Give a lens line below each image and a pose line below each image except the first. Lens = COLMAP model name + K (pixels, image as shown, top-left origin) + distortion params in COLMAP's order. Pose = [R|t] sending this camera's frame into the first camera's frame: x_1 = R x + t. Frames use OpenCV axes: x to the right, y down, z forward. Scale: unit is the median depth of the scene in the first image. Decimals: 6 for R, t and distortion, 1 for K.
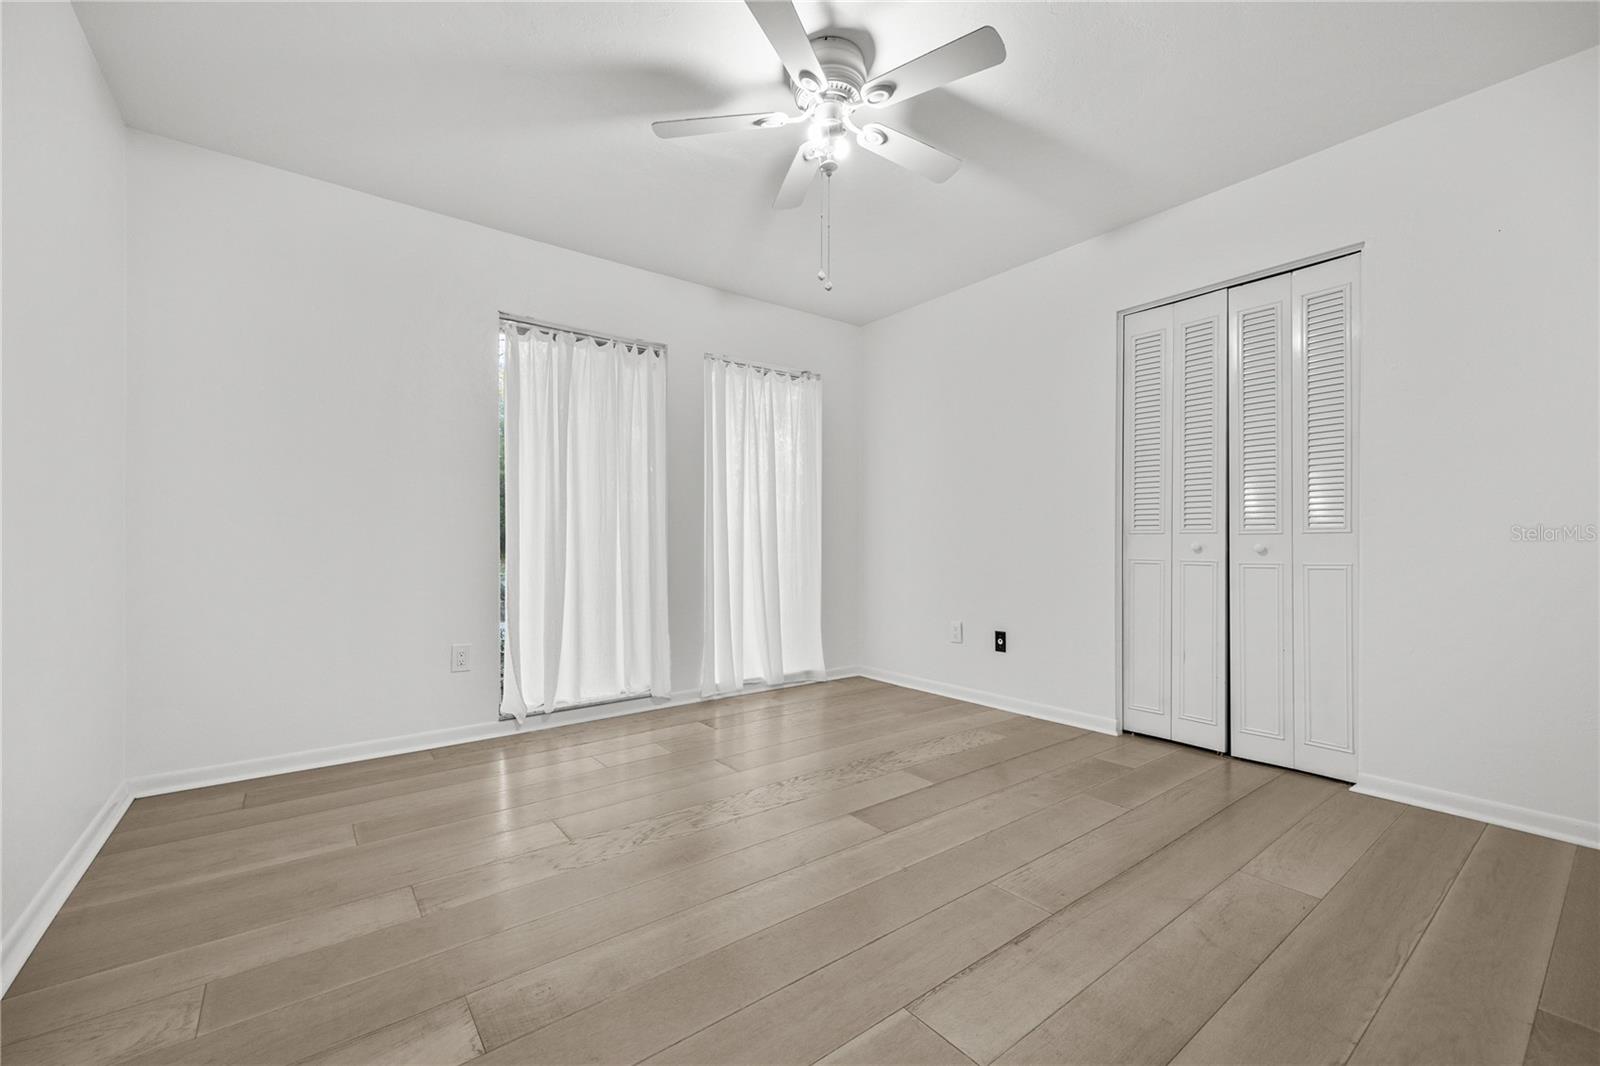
lens RADIAL K [[638.3, 0, 800.4], [0, 638.3, 537.4], [0, 0, 1]] dist [-0.000461, 0.000436]
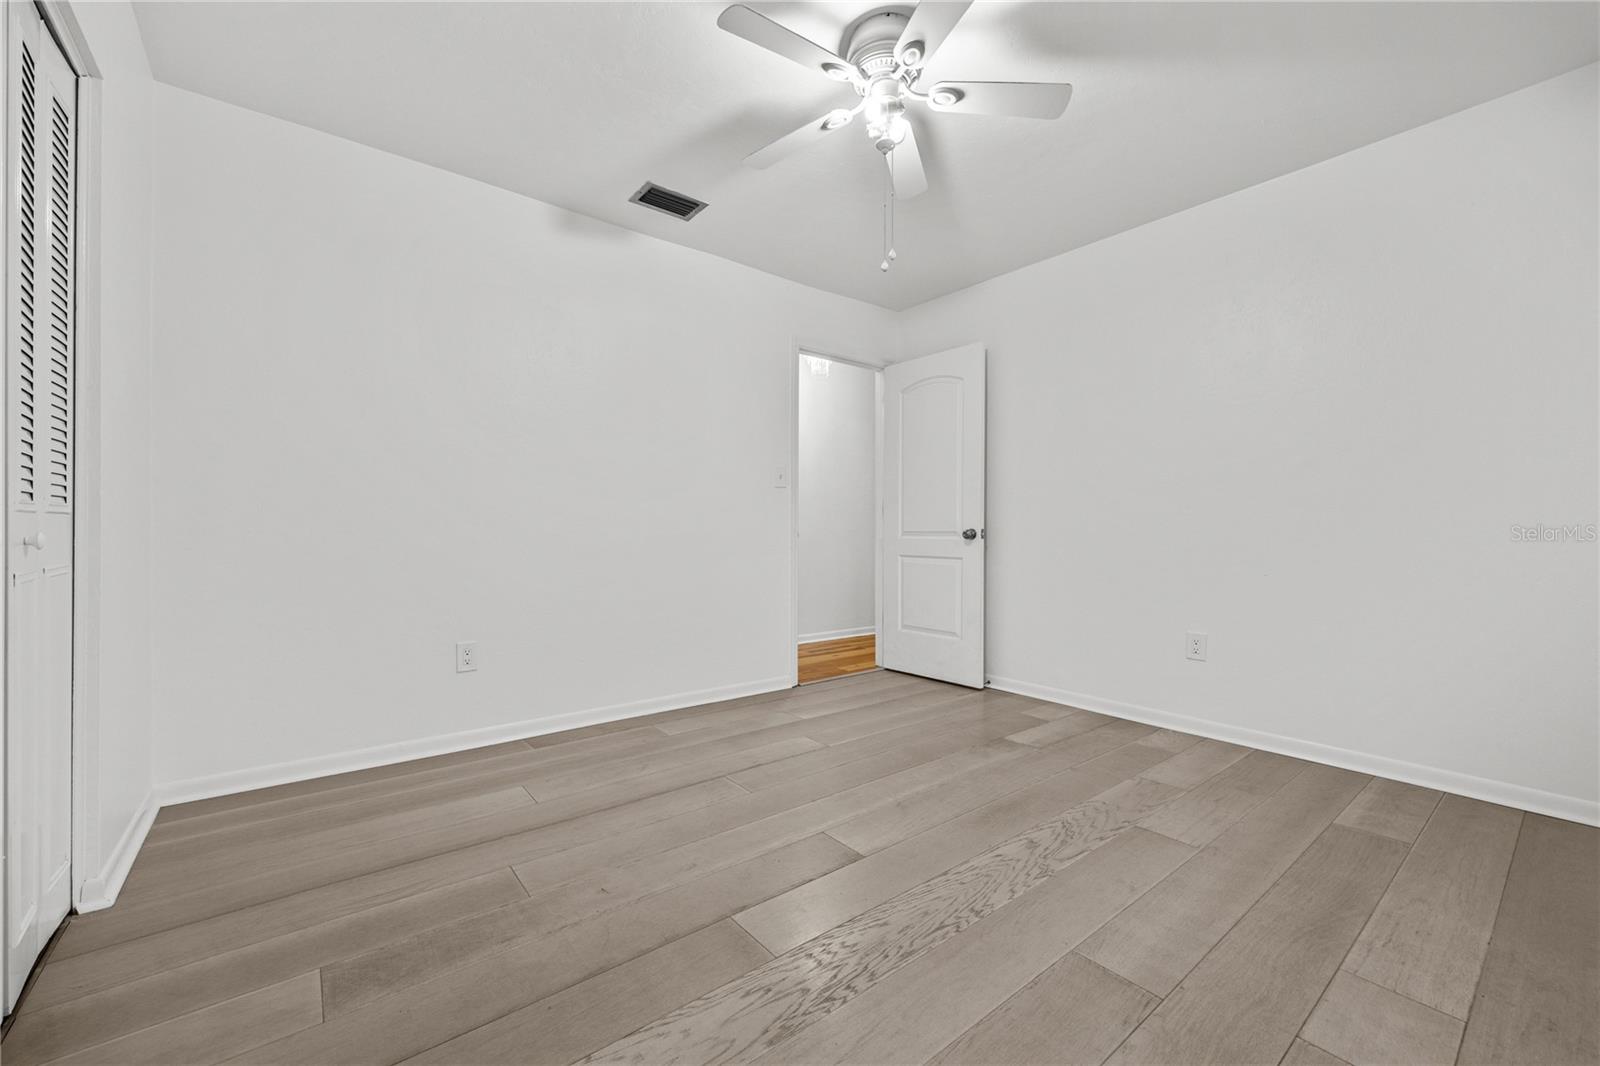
lens RADIAL K [[638.3, 0, 800.4], [0, 638.3, 537.4], [0, 0, 1]] dist [-0.000461, 0.000436]
pose [[-0.999853, -0.000996, -0.017100, 0.196534], [-0.001014, 0.999999, 0.001086, 0.016156], [0.017099, 0.001104, -0.999853, 2.071344]]
